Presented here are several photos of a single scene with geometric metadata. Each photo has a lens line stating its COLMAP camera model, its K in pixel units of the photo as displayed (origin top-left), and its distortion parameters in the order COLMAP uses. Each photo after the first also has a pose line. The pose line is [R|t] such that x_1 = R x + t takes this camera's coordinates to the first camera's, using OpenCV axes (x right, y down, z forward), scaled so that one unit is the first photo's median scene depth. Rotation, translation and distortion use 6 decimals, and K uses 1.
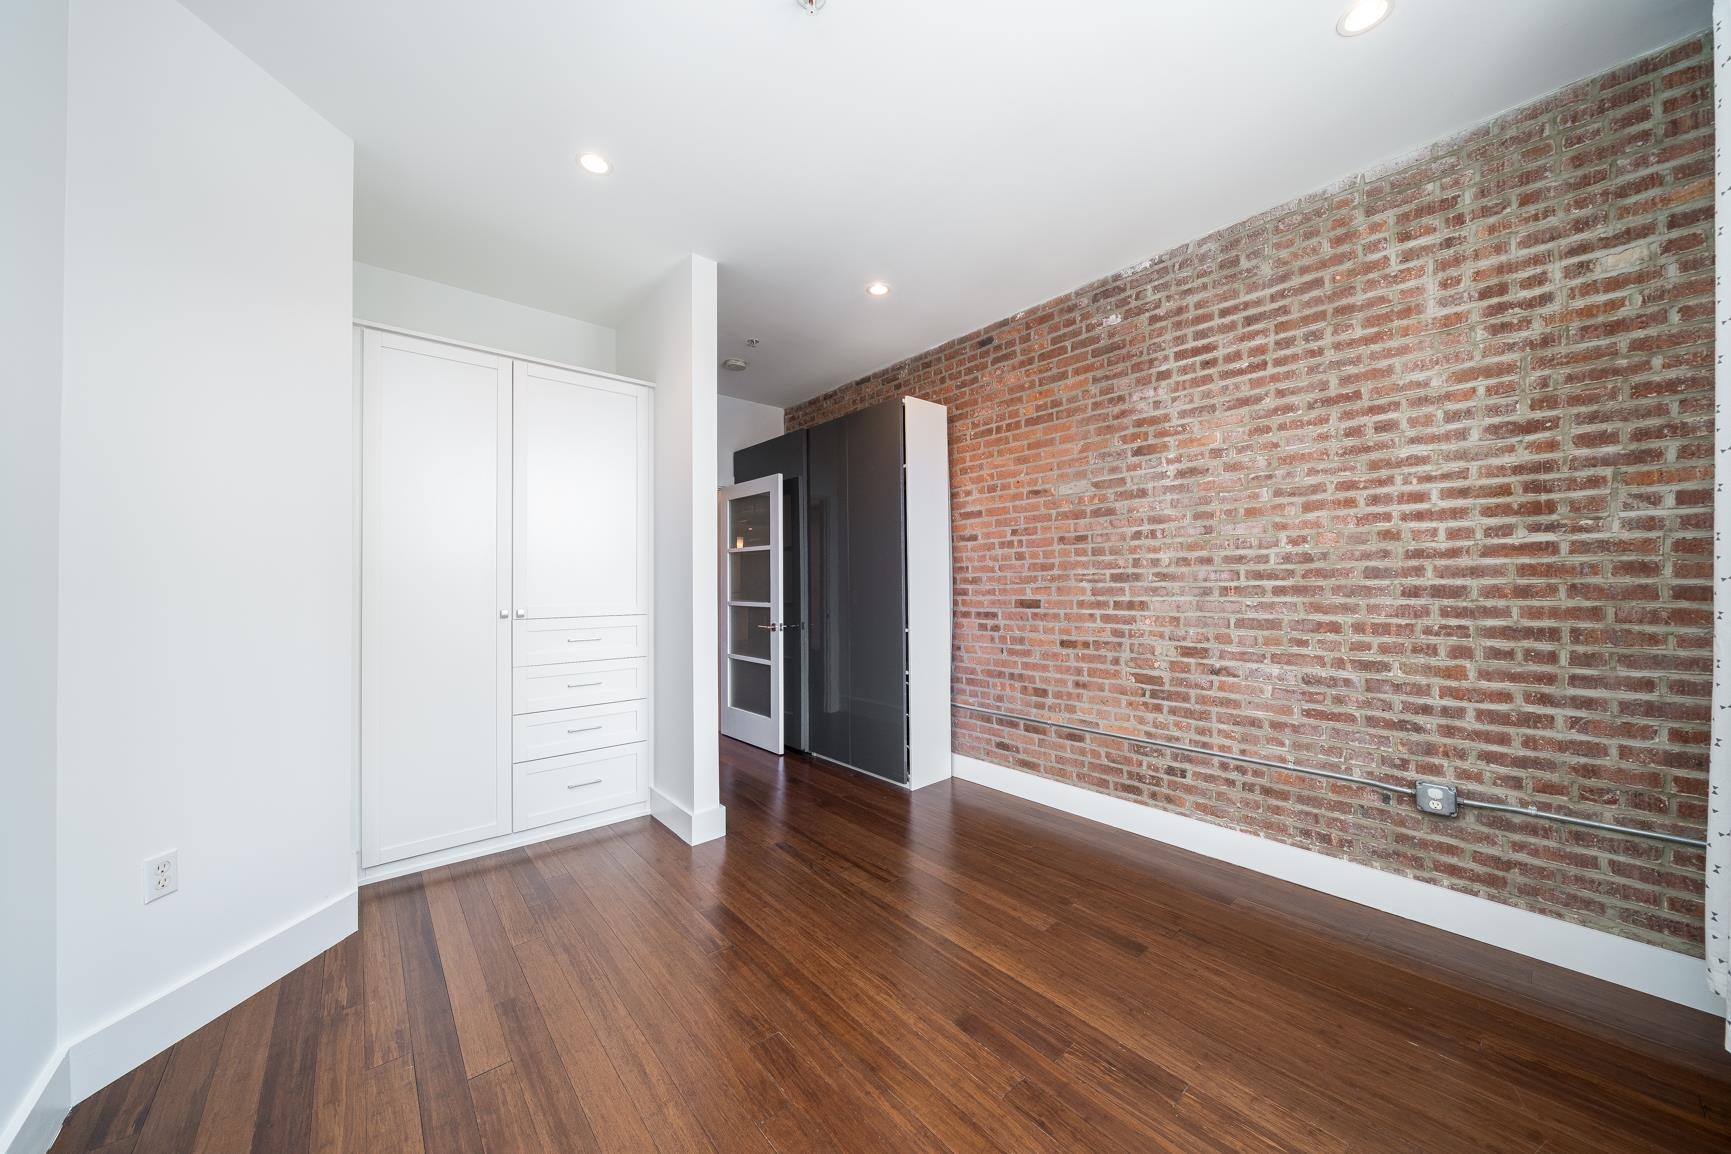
lens RADIAL K [[596.2, 0, 874.8], [0, 596.2, 578.0], [0, 0, 1]] dist [-0.002170, -0.000203]
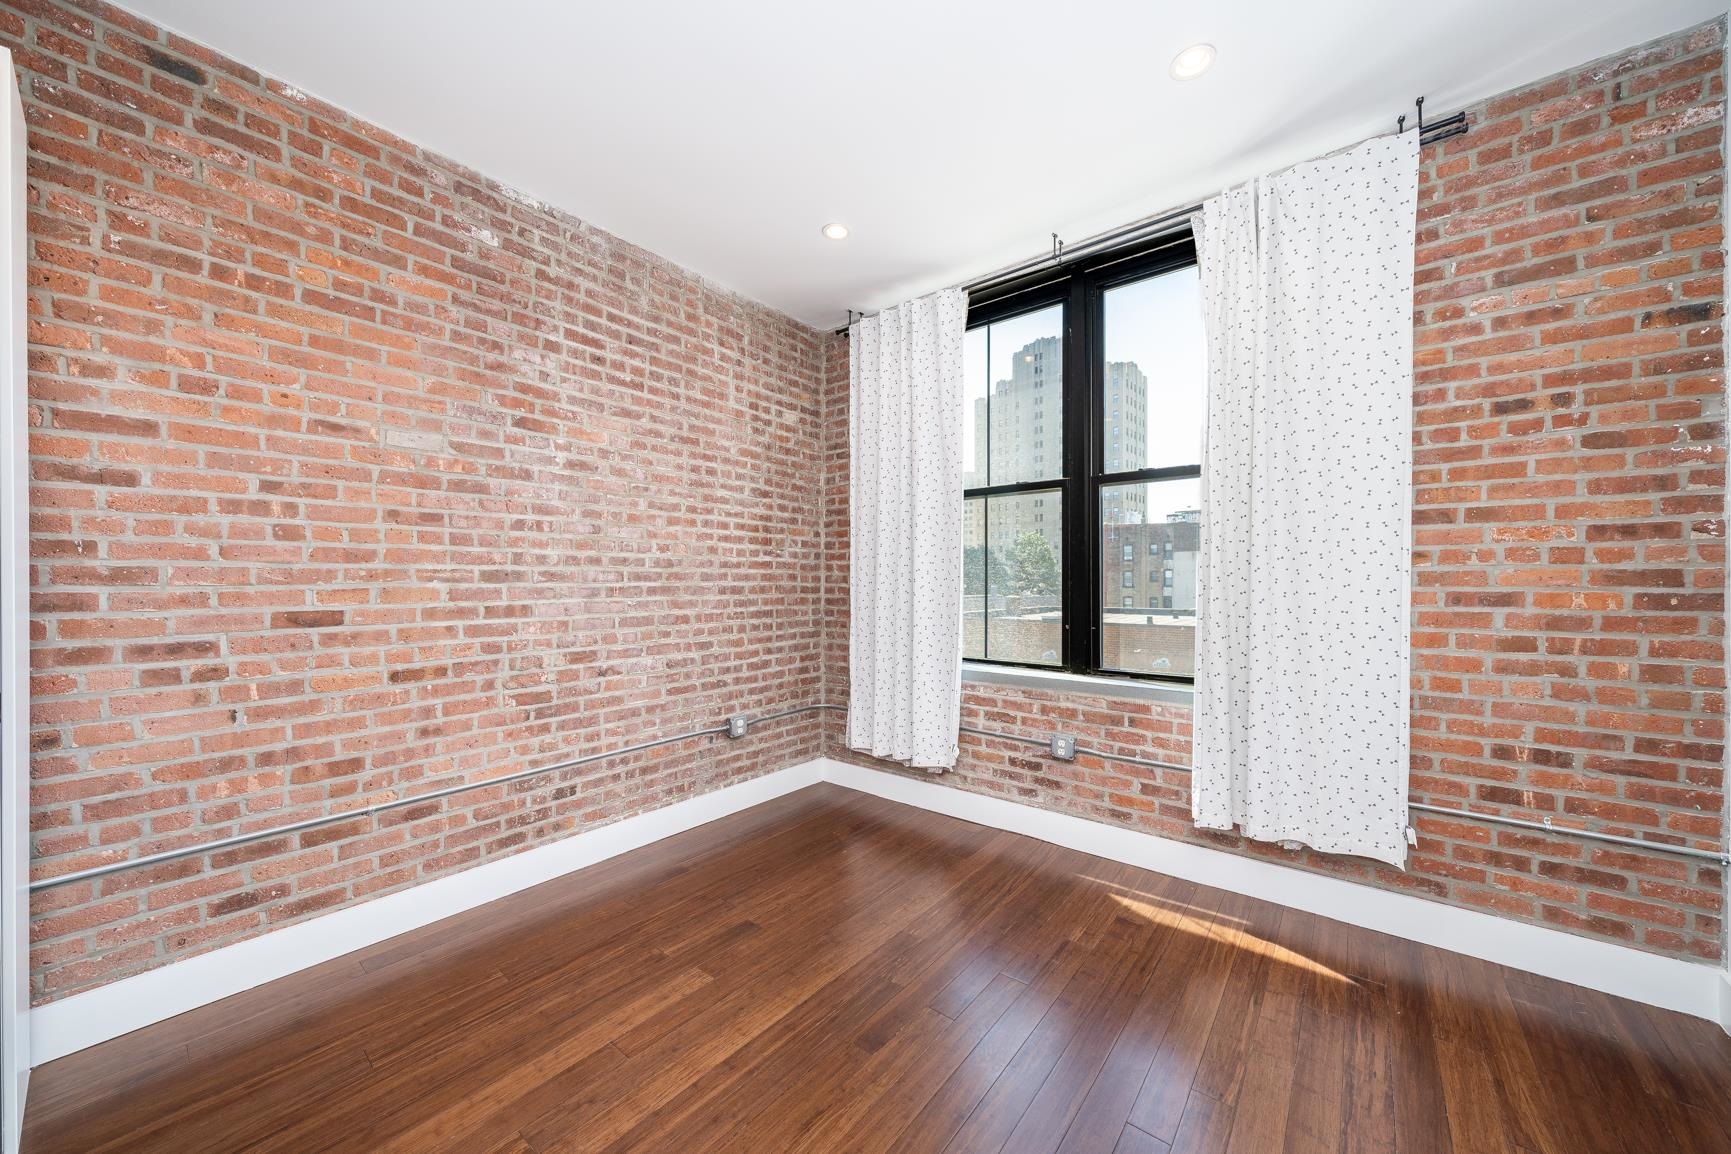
lens RADIAL K [[596.2, 0, 877.3], [0, 596.2, 586.2], [0, 0, 1]] dist [-0.002170, -0.000203]
pose [[-0.161808, 0.002547, 0.986819, -0.474287], [-0.008100, 0.999960, -0.003909, 0.012338], [-0.986789, -0.008626, -0.161781, 0.693633]]
